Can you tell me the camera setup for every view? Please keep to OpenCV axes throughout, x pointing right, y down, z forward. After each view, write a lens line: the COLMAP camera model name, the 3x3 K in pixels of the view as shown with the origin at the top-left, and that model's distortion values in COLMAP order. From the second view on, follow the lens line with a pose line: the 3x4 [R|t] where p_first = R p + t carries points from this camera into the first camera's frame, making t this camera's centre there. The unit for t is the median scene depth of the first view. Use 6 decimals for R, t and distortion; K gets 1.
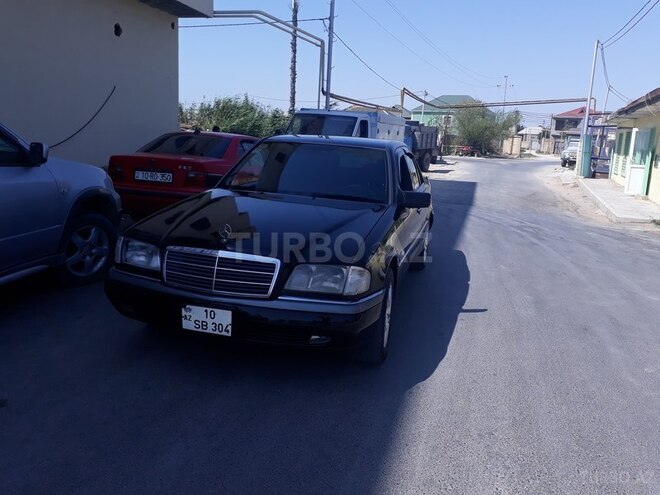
lens RADIAL K [[524.8, 0, 330.0], [0, 524.8, 247.5], [0, 0, 1]] dist [0.060593, -0.092366]
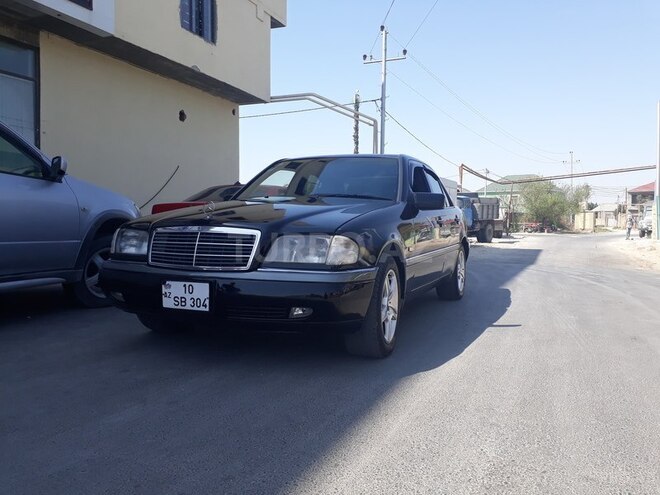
lens RADIAL K [[524.8, 0, 330.0], [0, 524.8, 247.5], [0, 0, 1]] dist [0.060593, -0.092366]
pose [[0.991249, -0.037298, -0.126625, 0.072550], [0.016102, 0.986252, -0.164460, 0.101901], [0.131018, 0.160982, 0.978222, 0.038821]]
